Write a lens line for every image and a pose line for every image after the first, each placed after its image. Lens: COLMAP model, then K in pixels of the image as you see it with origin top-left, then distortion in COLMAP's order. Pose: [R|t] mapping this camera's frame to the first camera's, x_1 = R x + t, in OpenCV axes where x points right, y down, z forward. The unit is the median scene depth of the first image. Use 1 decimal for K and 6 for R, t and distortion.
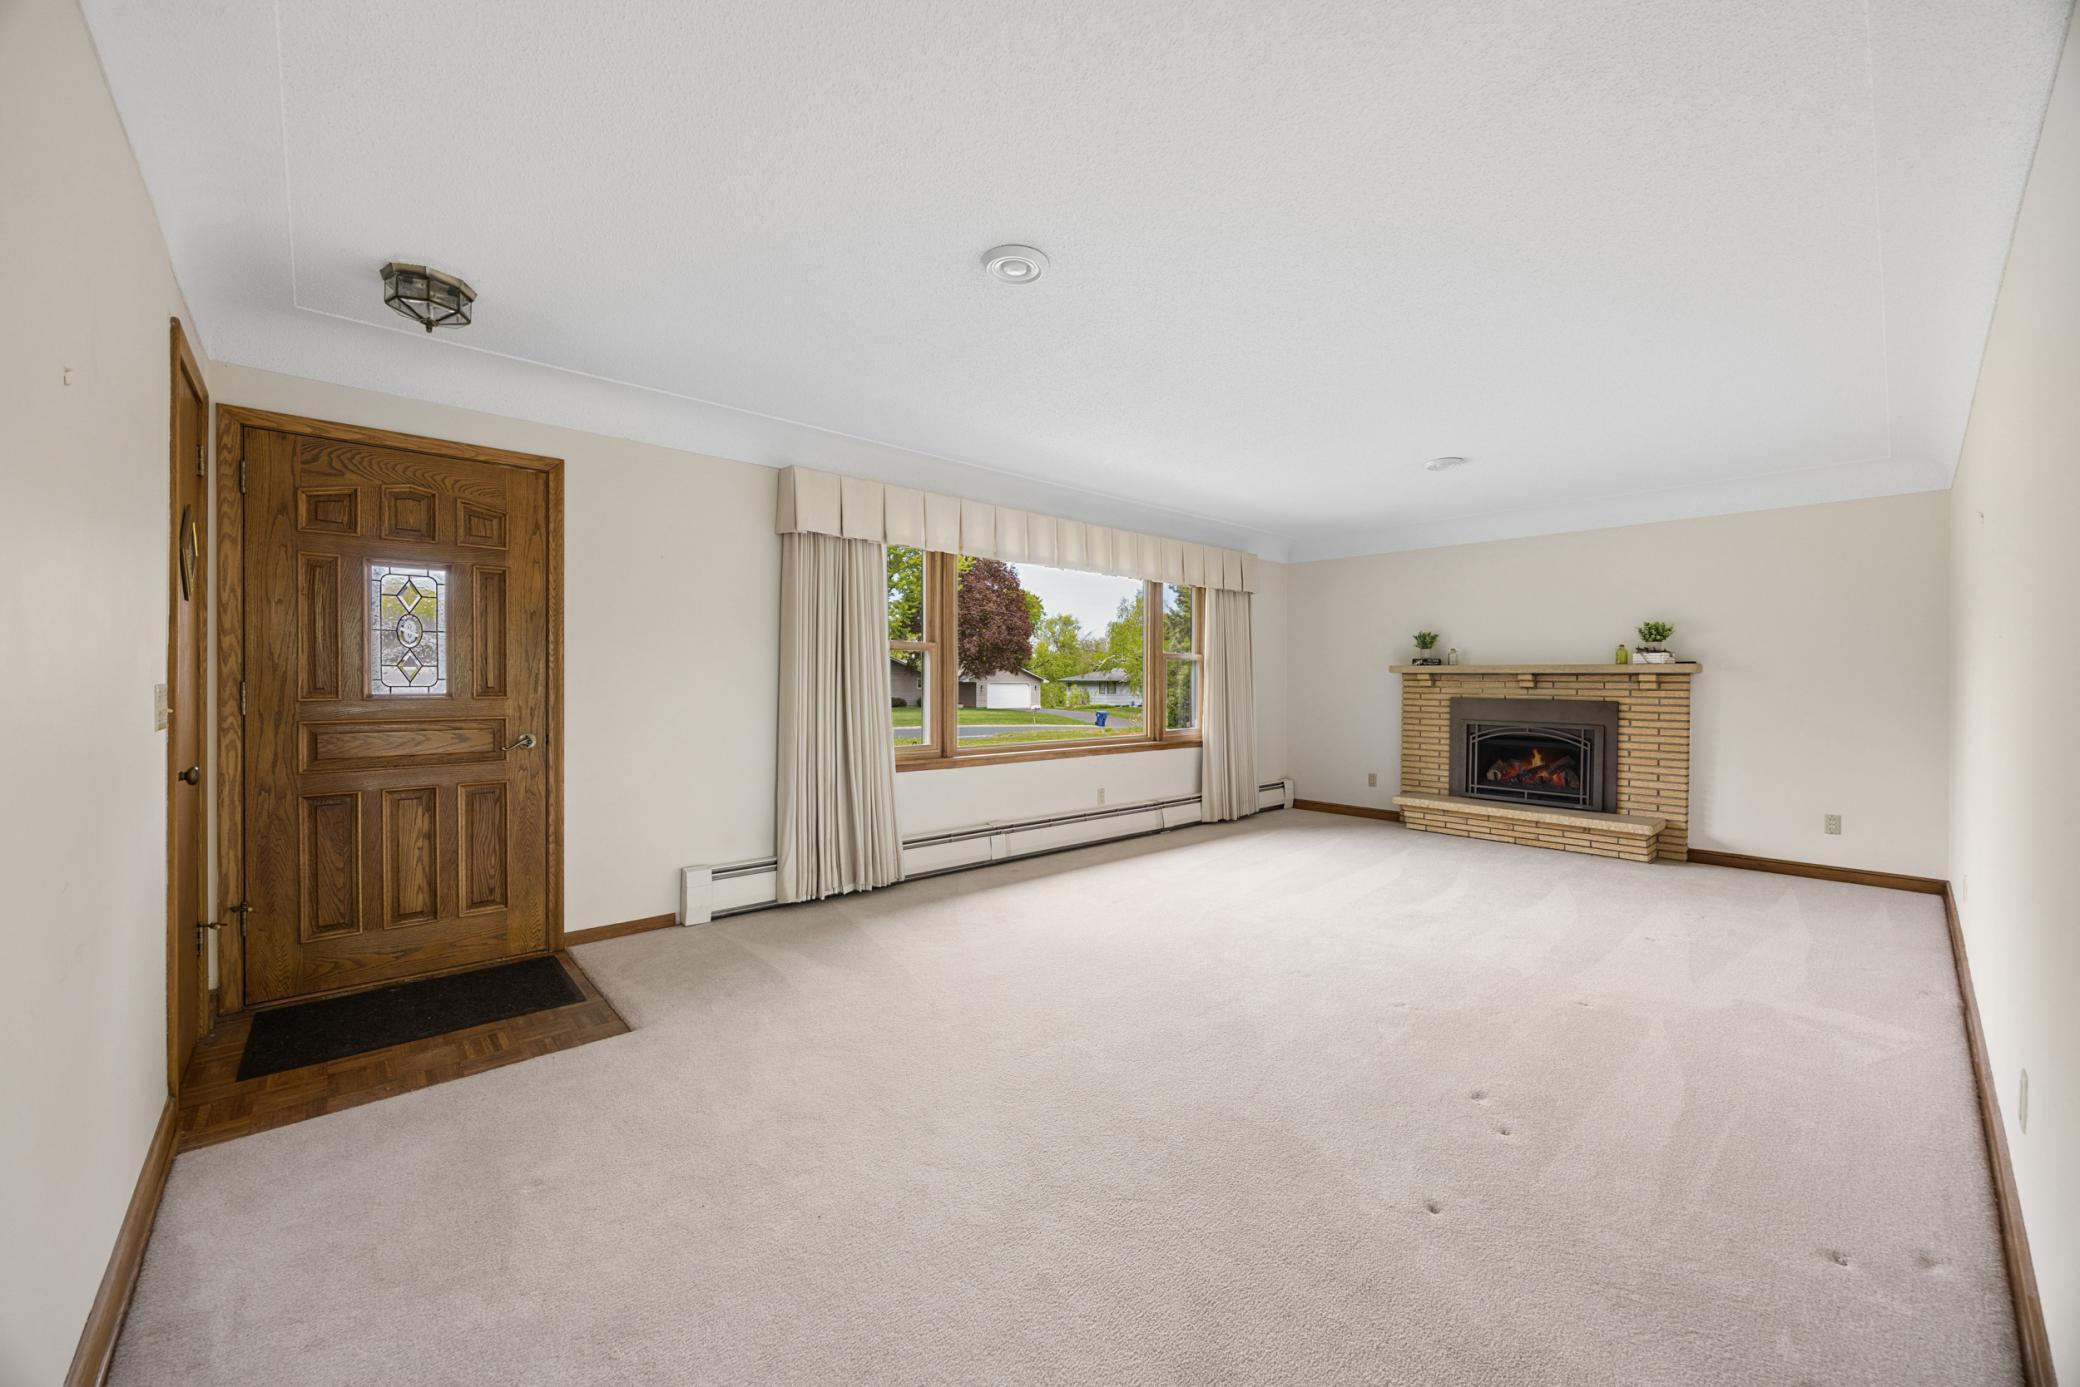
lens RADIAL K [[779.1, 0, 1040.0], [0, 779.1, 693.5], [0, 0, 1]] dist [0.000917, 0.000065]
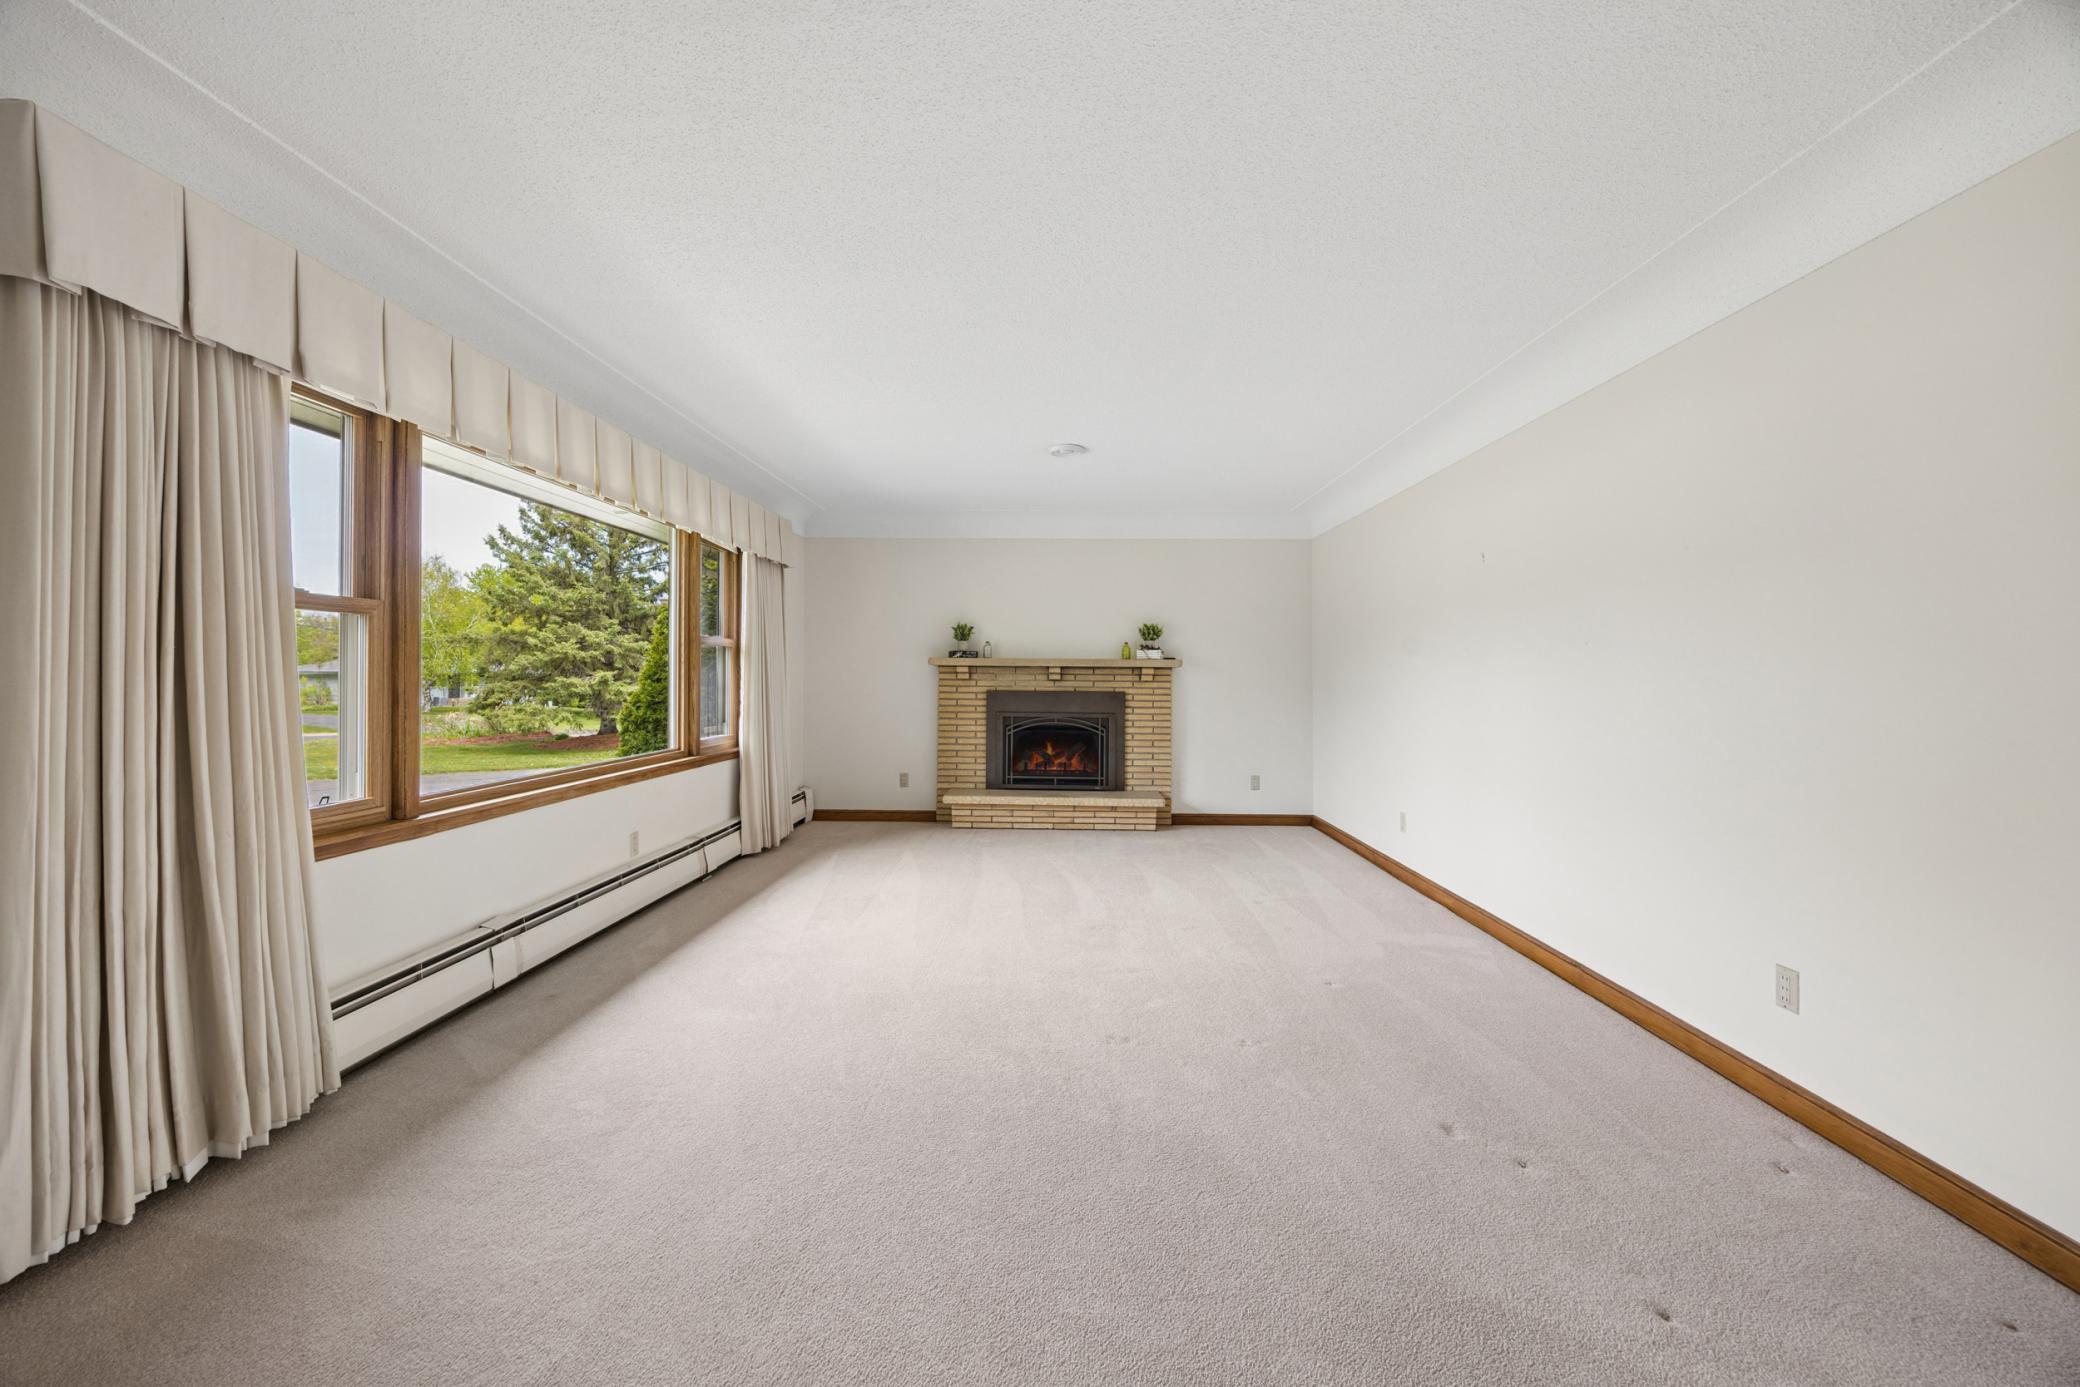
lens RADIAL K [[796.1, 0, 1038.3], [0, 796.1, 672.2], [0, 0, 1]] dist [-0.000641, -0.000090]
pose [[0.699438, 0.002452, 0.714690, -0.173119], [0.010099, 0.999860, -0.013314, -0.004272], [-0.714622, 0.016530, 0.699315, 0.269658]]
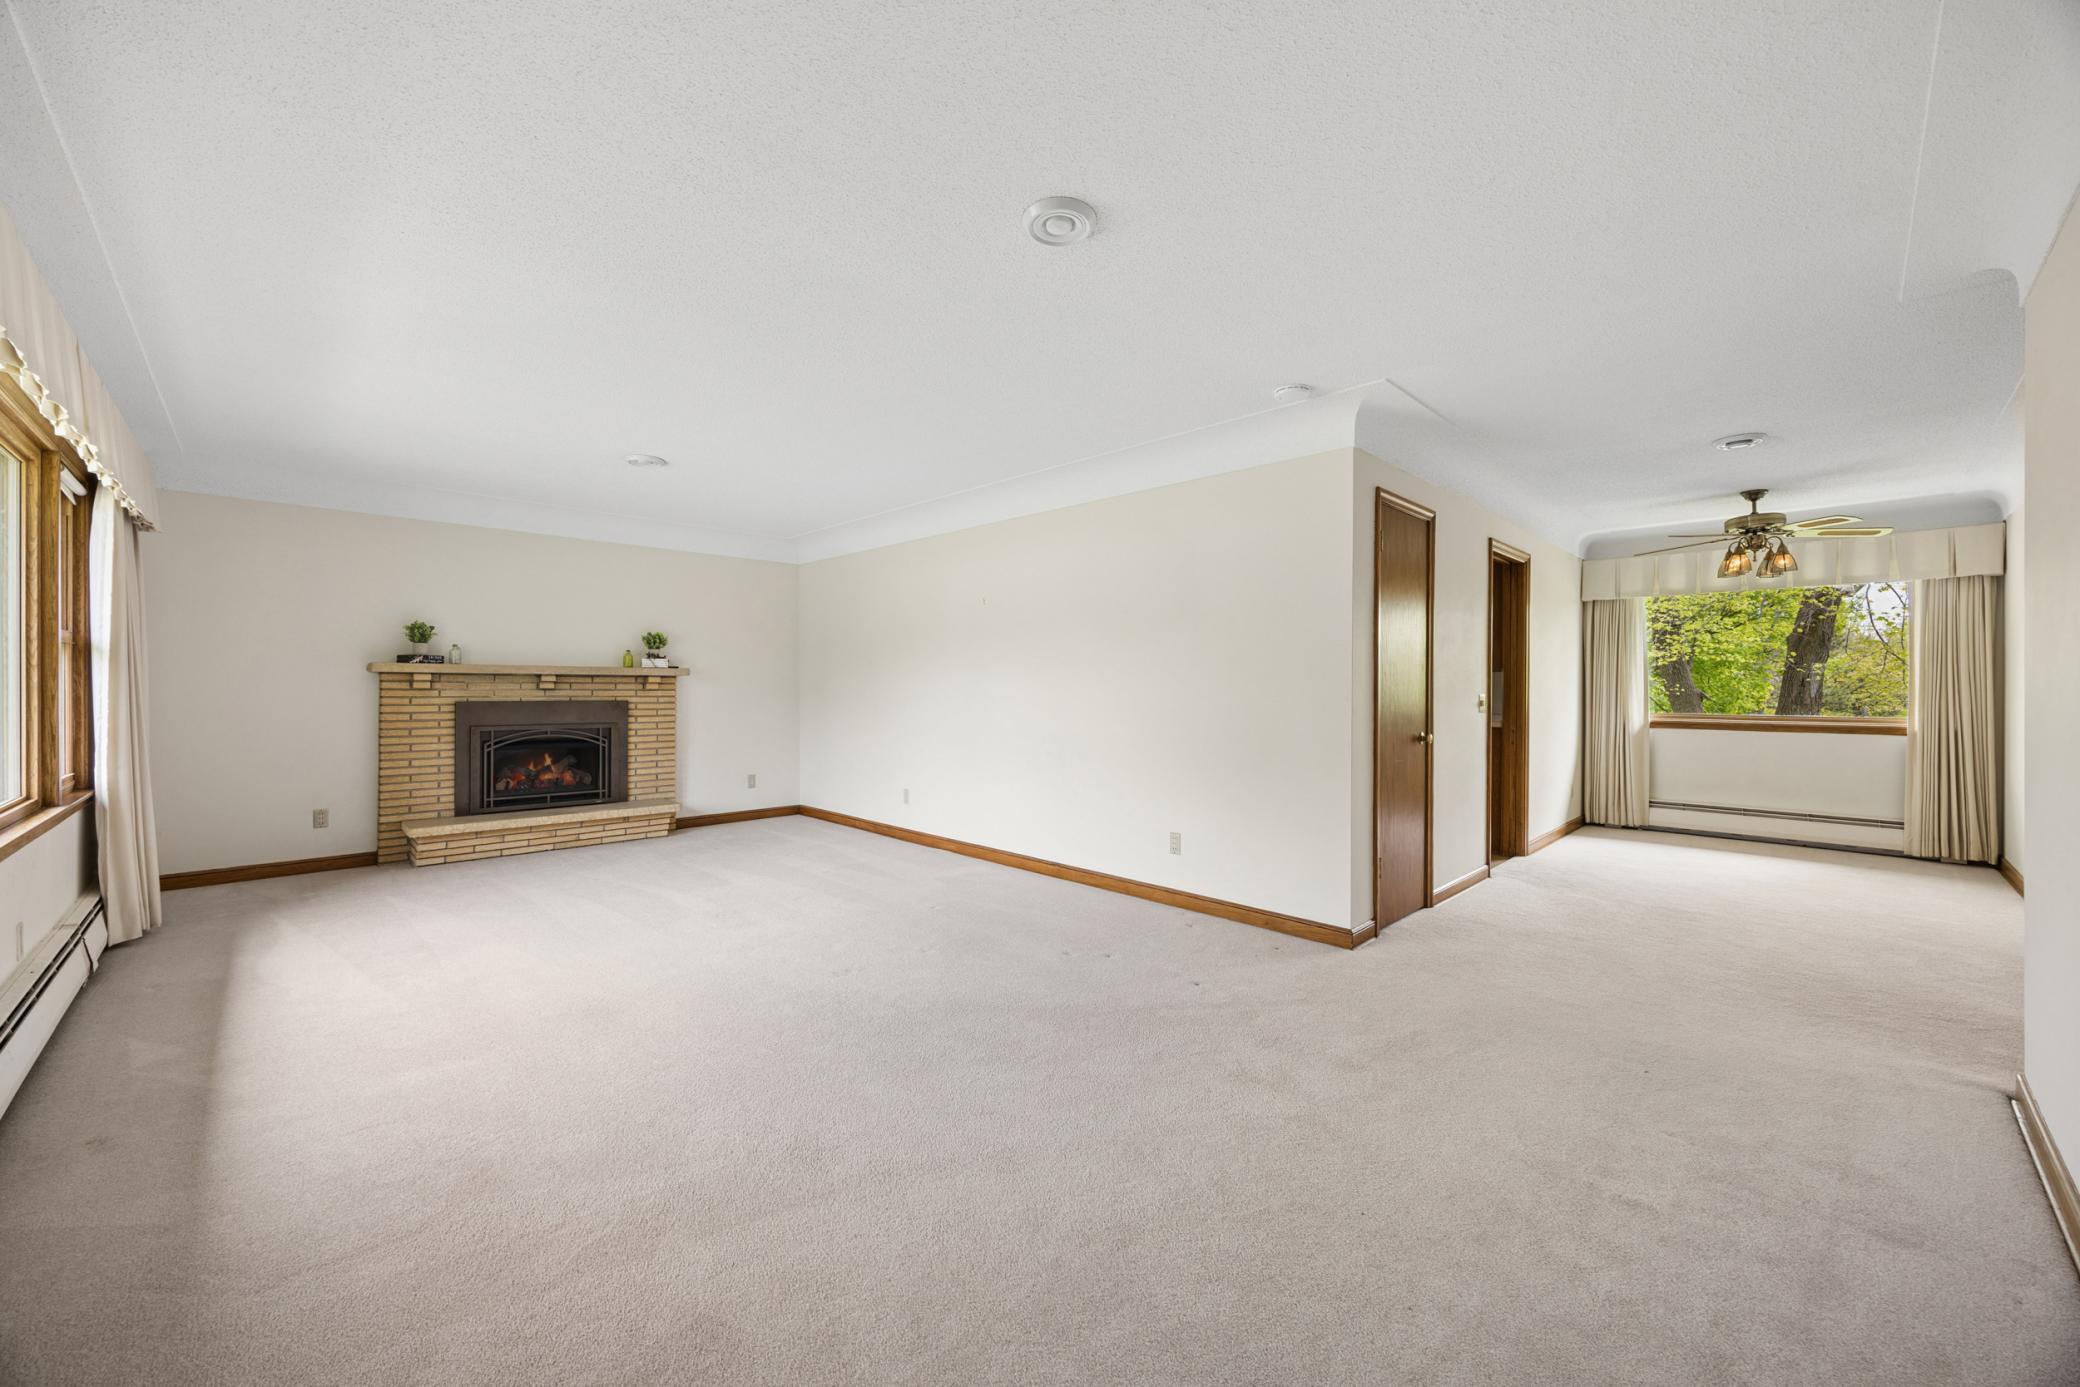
lens RADIAL K [[790.8, 0, 1027.0], [0, 790.8, 686.8], [0, 0, 1]] dist [-0.000280, -0.000121]
pose [[-0.020387, -0.006904, 0.999768, -0.395536], [0.014106, 0.999875, 0.007192, -0.009543], [-0.999693, 0.014249, -0.020287, 0.437683]]
